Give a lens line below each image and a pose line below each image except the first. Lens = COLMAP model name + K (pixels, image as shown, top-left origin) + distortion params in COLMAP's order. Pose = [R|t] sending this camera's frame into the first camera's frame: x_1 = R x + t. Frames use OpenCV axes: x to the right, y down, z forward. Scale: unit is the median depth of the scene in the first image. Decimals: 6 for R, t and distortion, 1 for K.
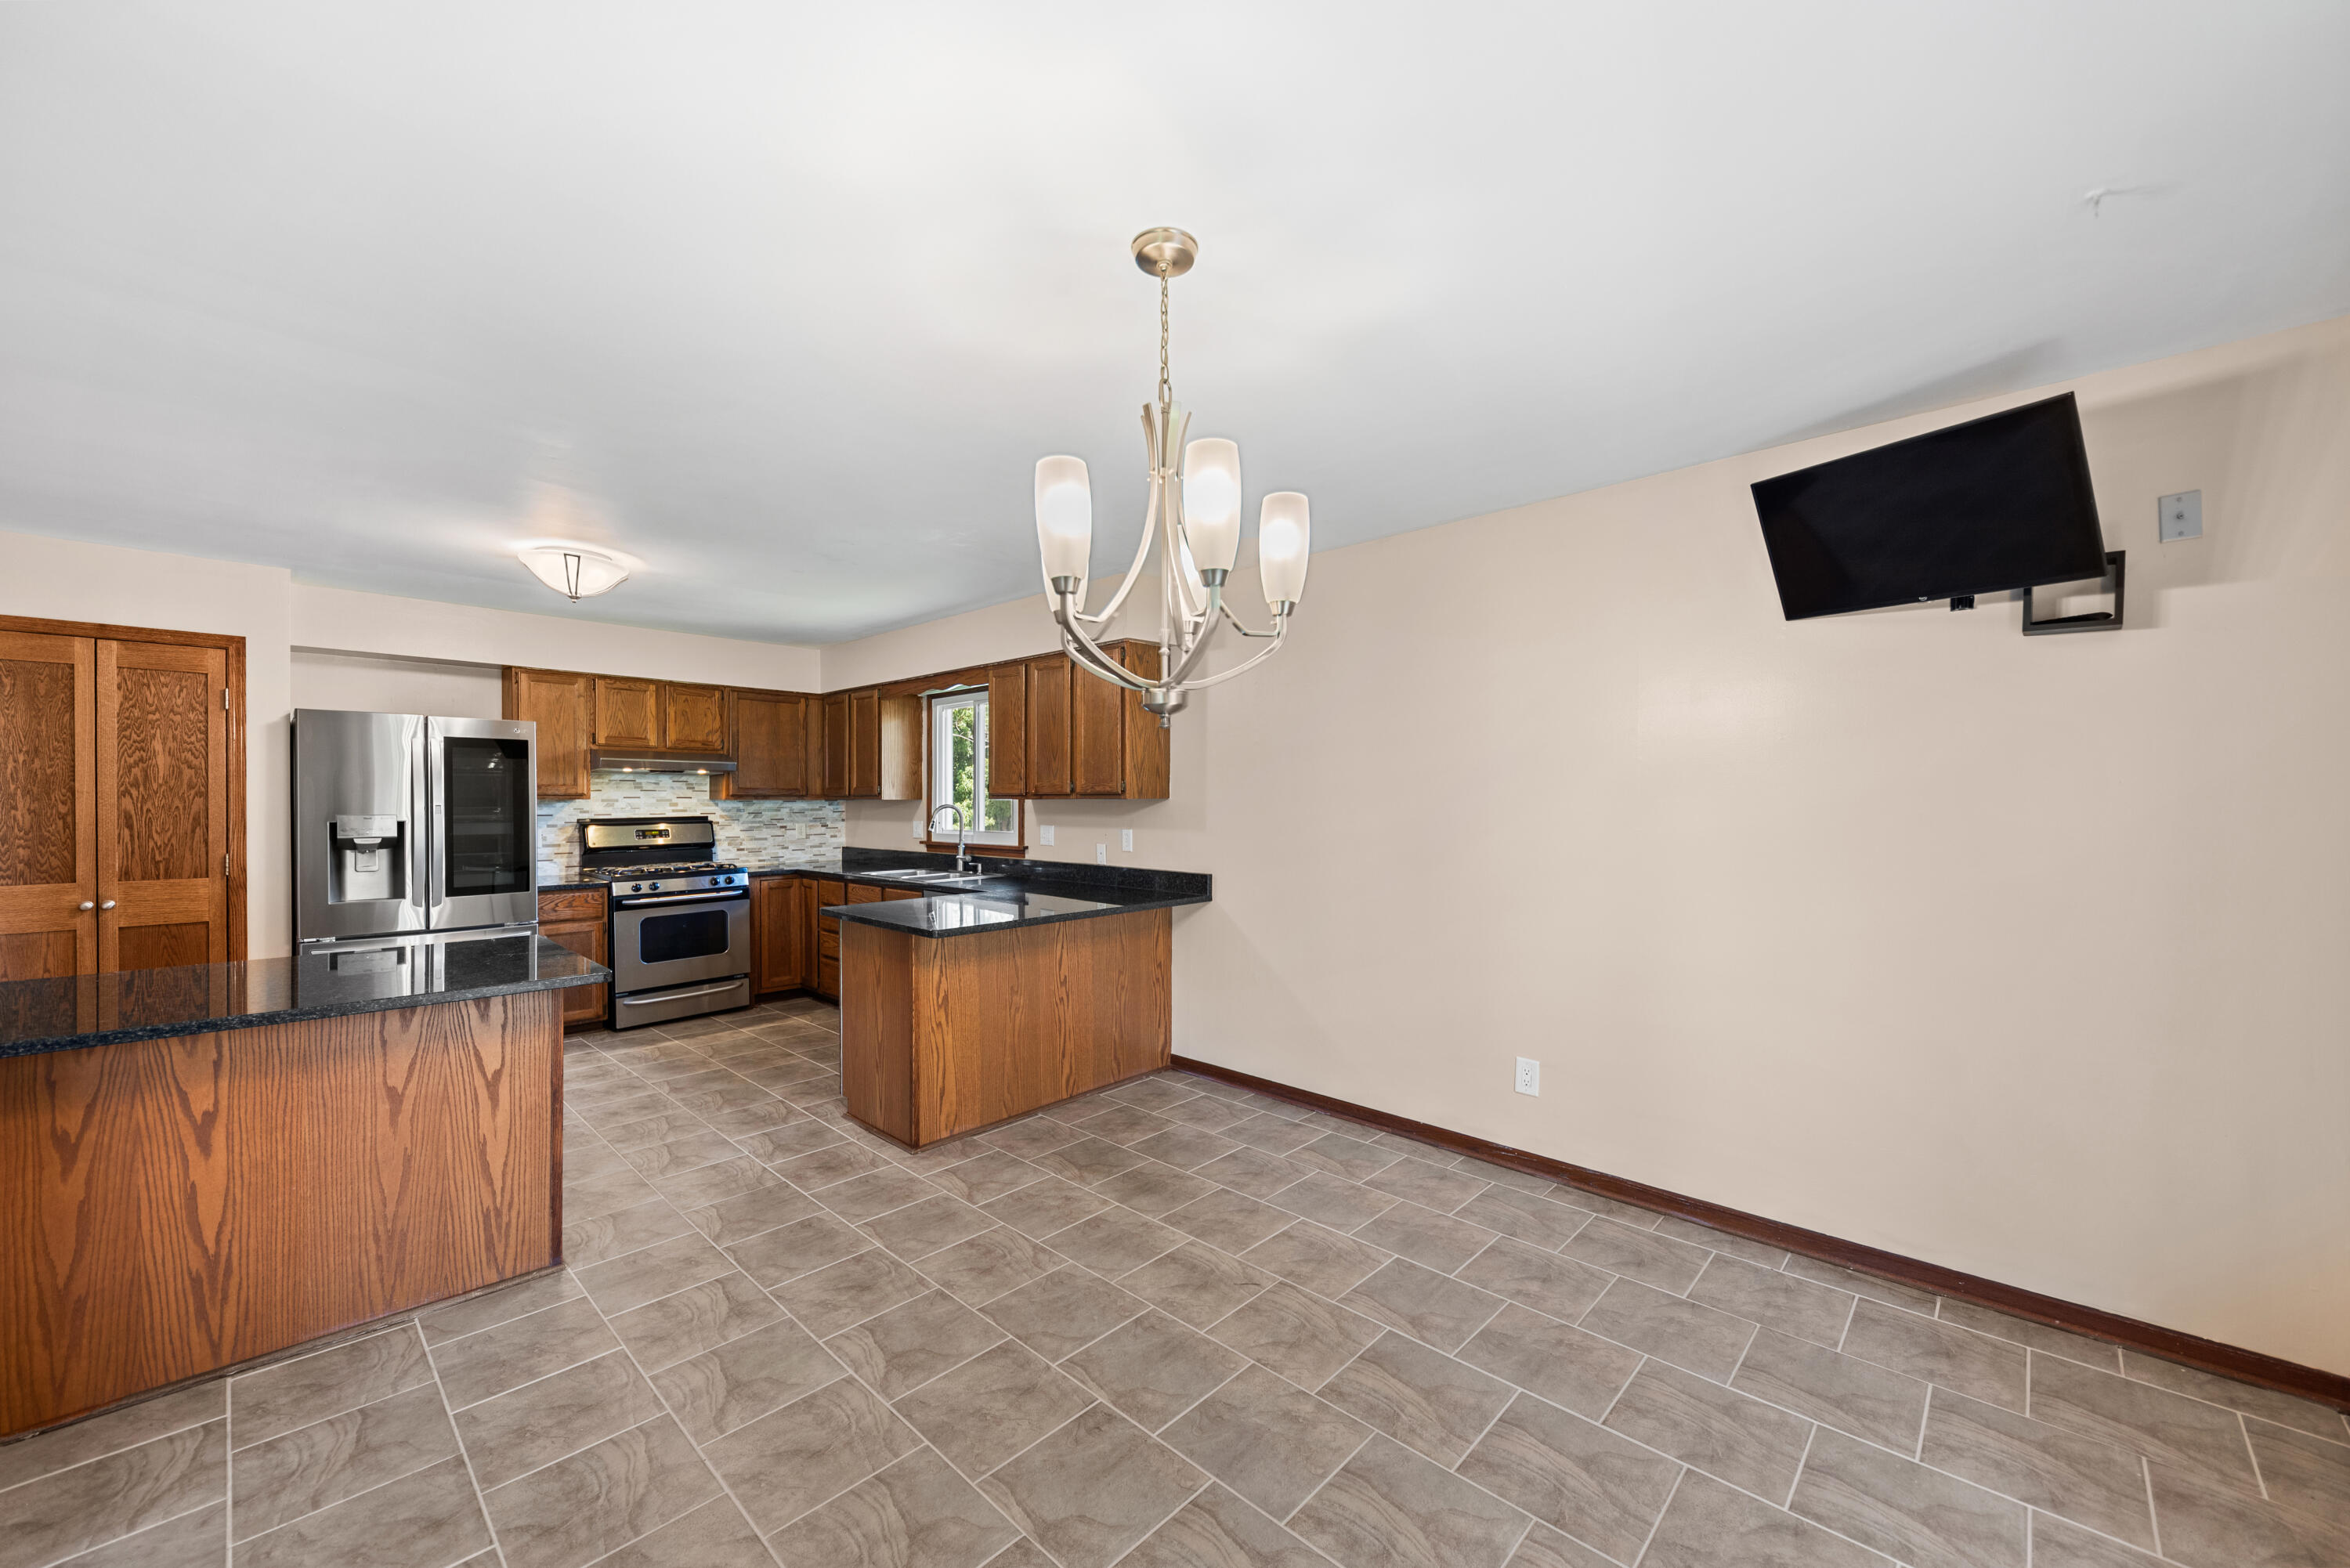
lens RADIAL K [[899.4, 0, 1177.9], [0, 899.4, 803.1], [0, 0, 1]] dist [0.004062, -0.002816]
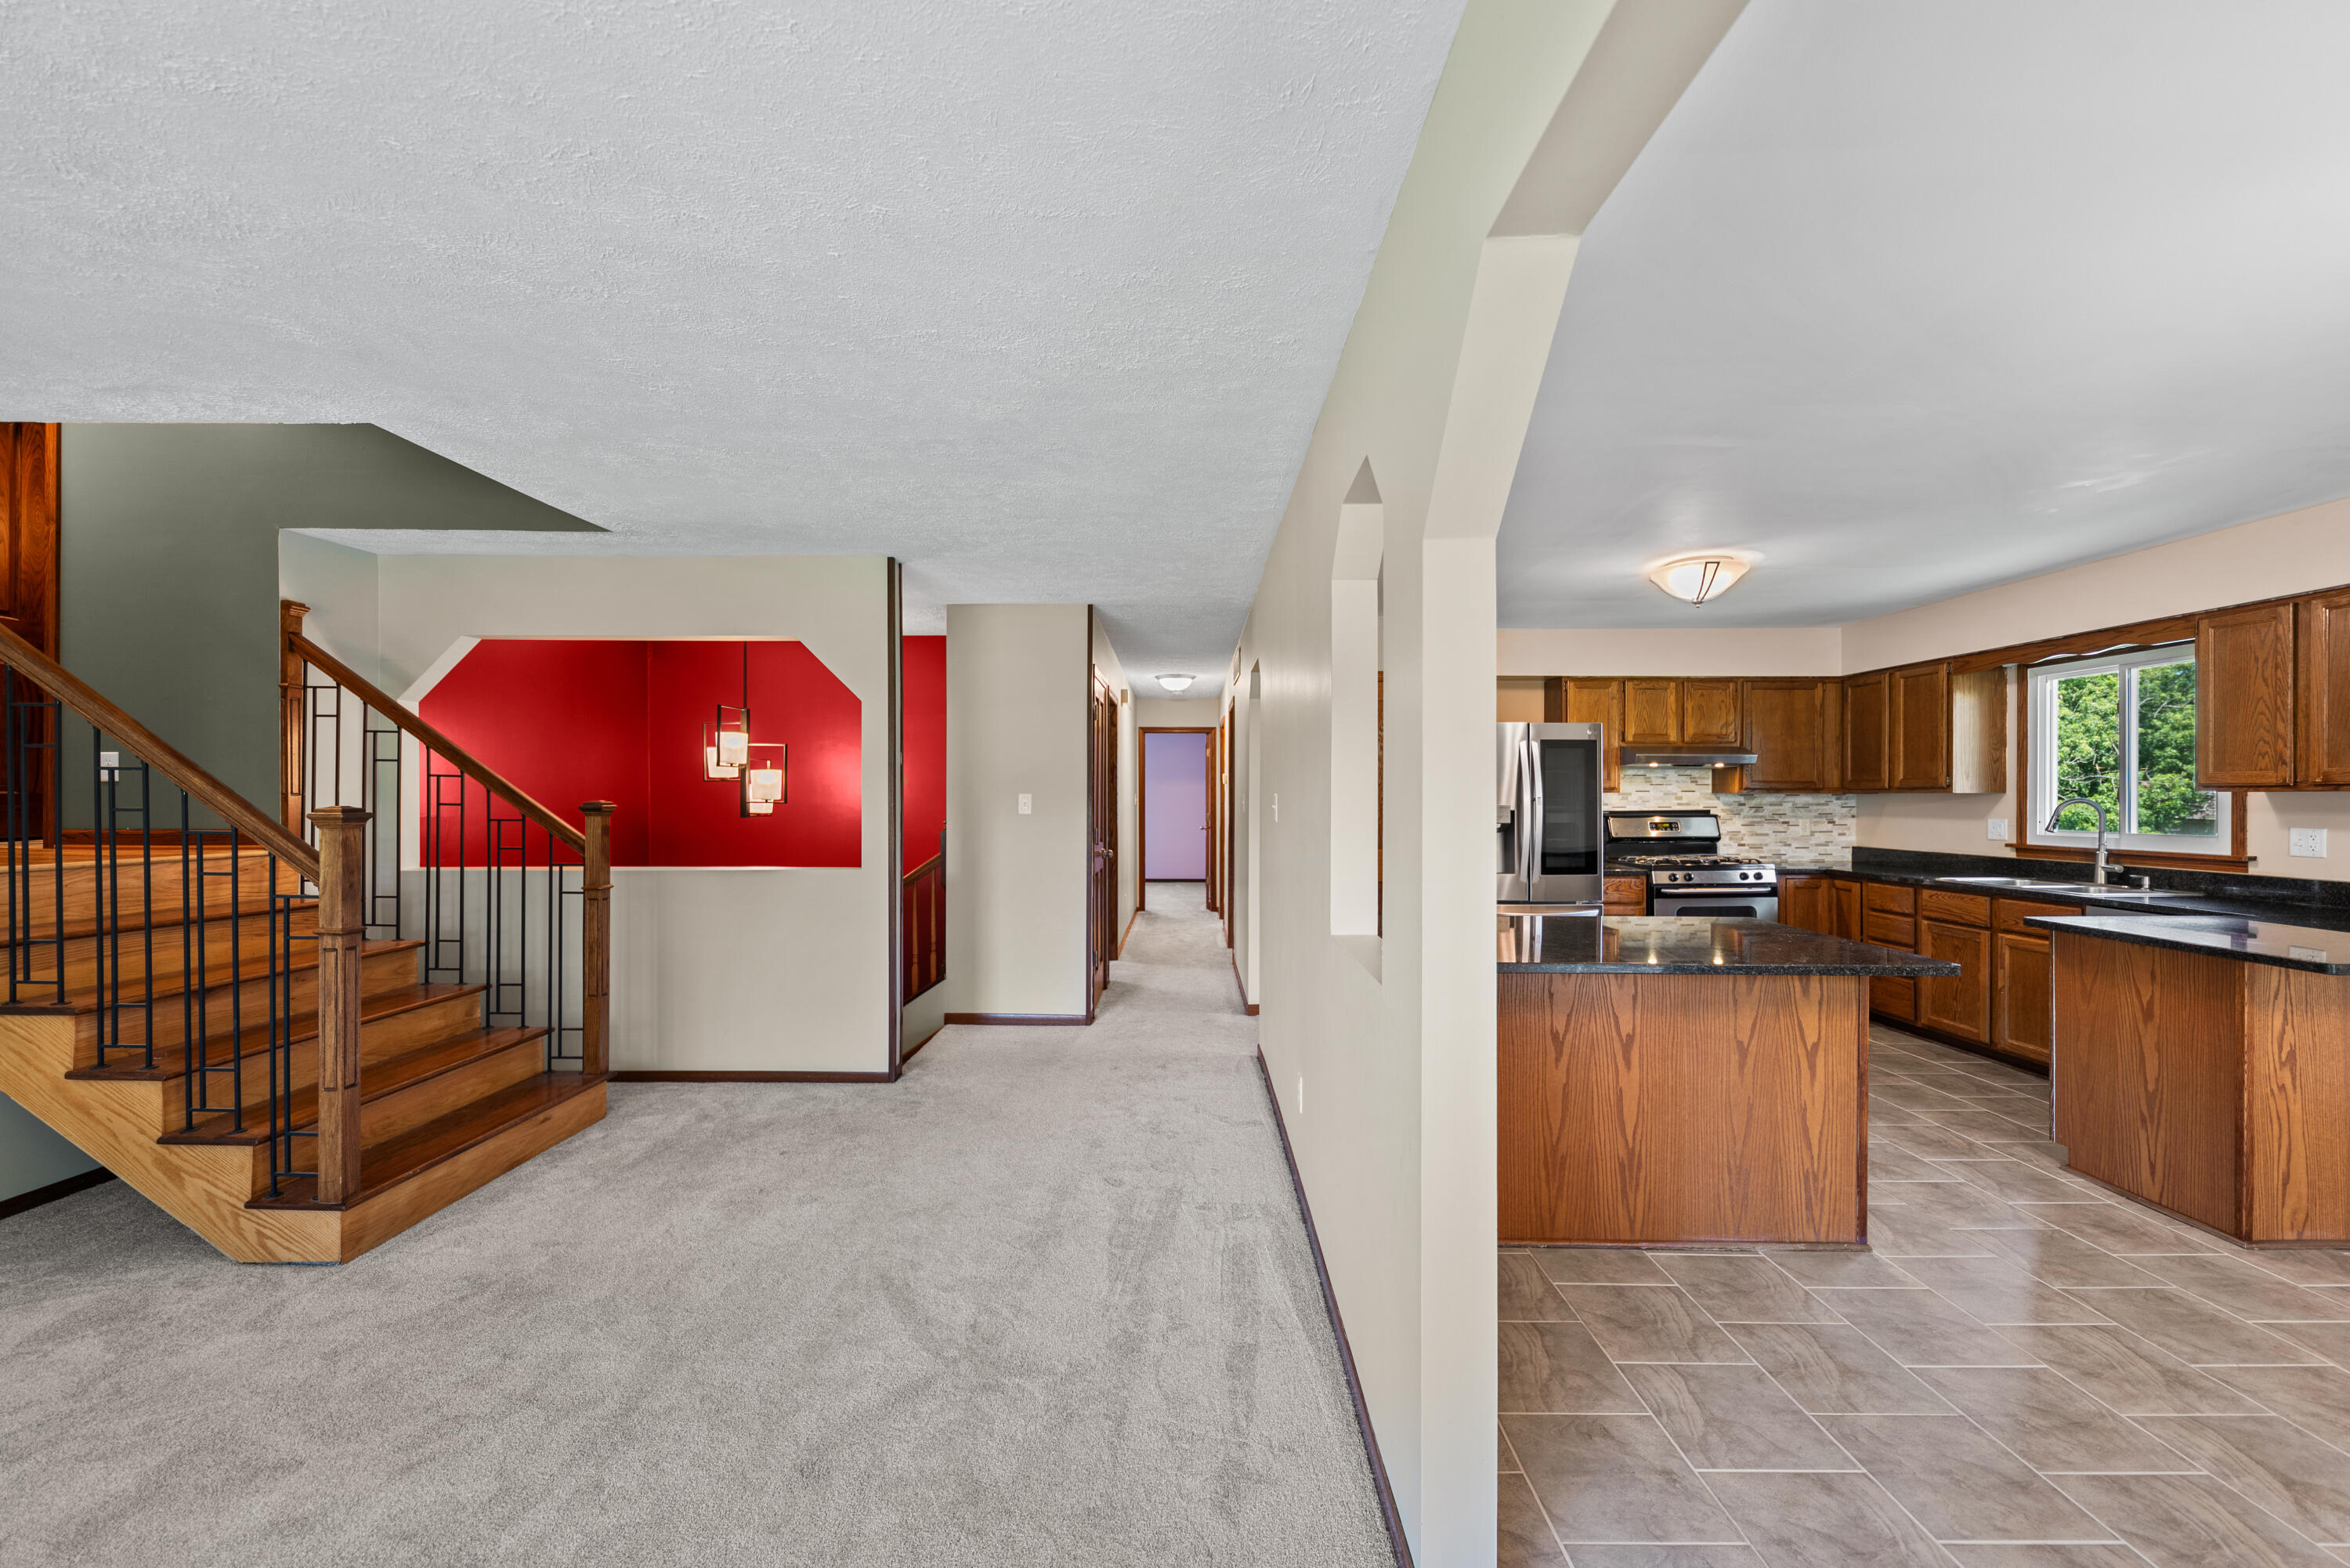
lens RADIAL K [[899.4, 0, 1170.8], [0, 899.4, 791.1], [0, 0, 1]] dist [0.004062, -0.002816]
pose [[0.680823, -0.000905, -0.732448, -0.300378], [-0.003835, 0.999981, -0.004801, 0.001593], [0.732438, 0.006077, 0.680806, -0.181279]]
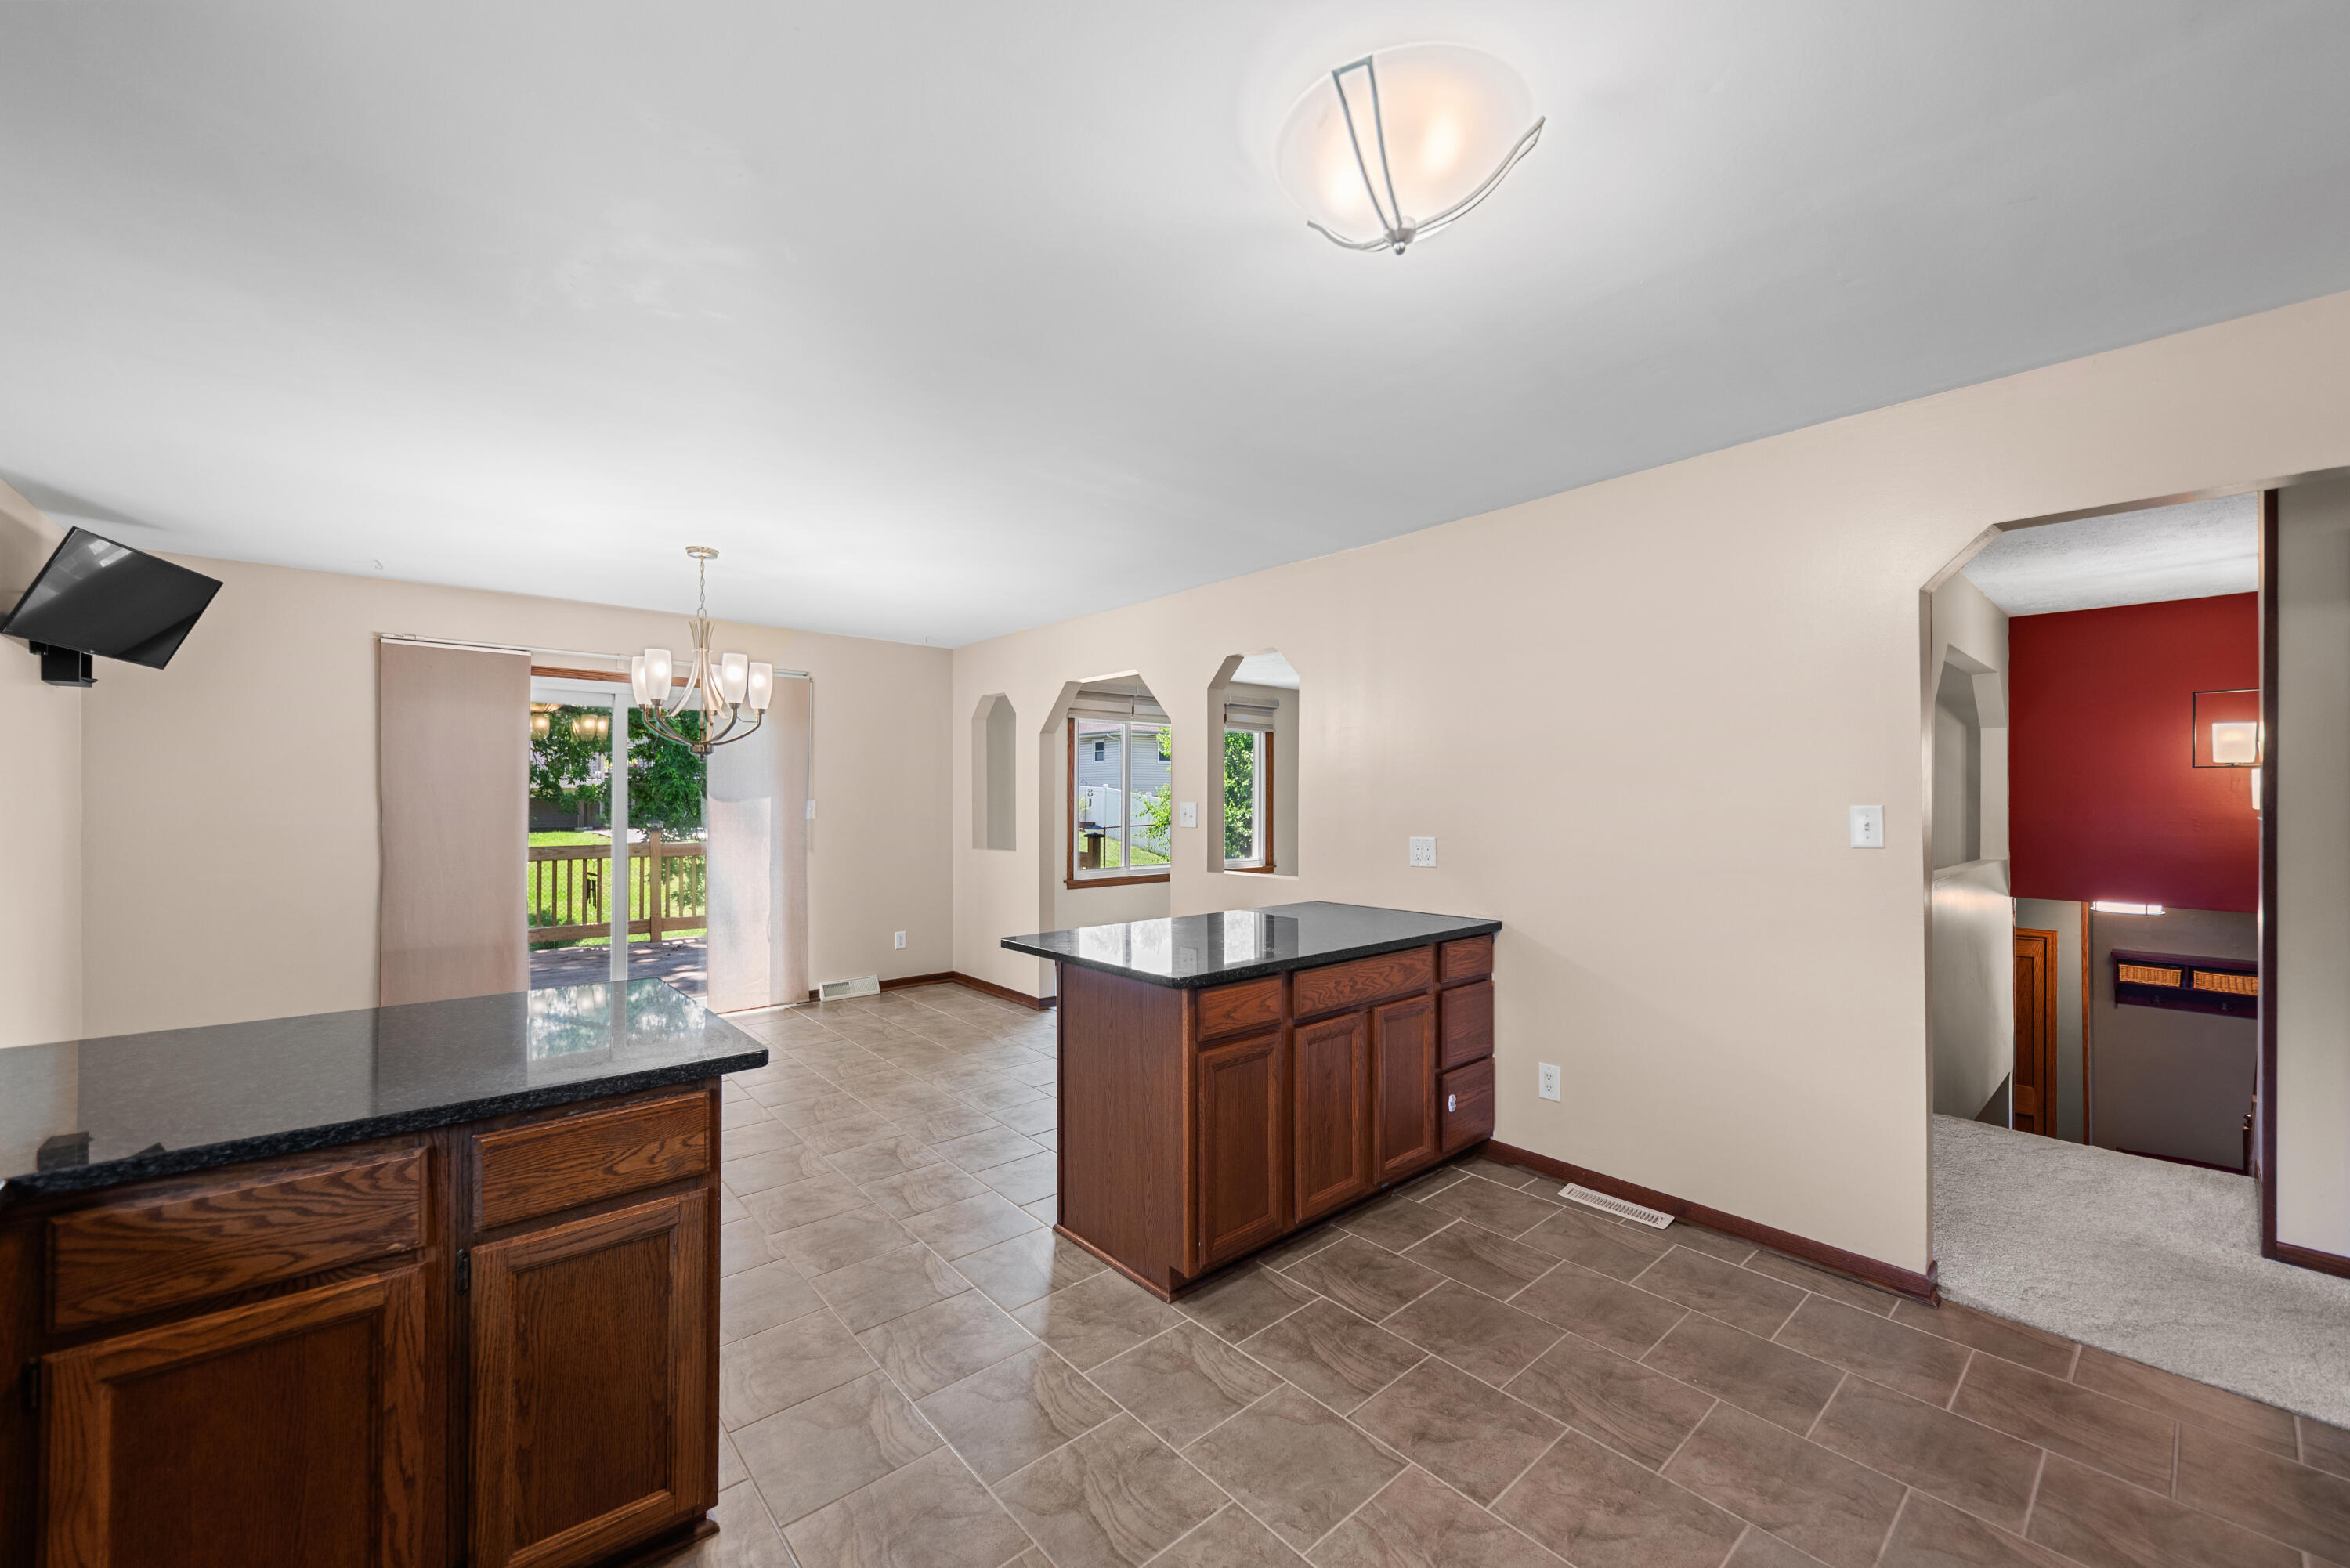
lens RADIAL K [[899.4, 0, 1204.8], [0, 899.4, 770.1], [0, 0, 1]] dist [0.004062, -0.002816]
pose [[-0.997964, -0.003817, 0.063662, -0.594948], [-0.005120, 0.999780, -0.020324, -0.011610], [-0.063570, -0.020608, -0.997765, 1.338992]]
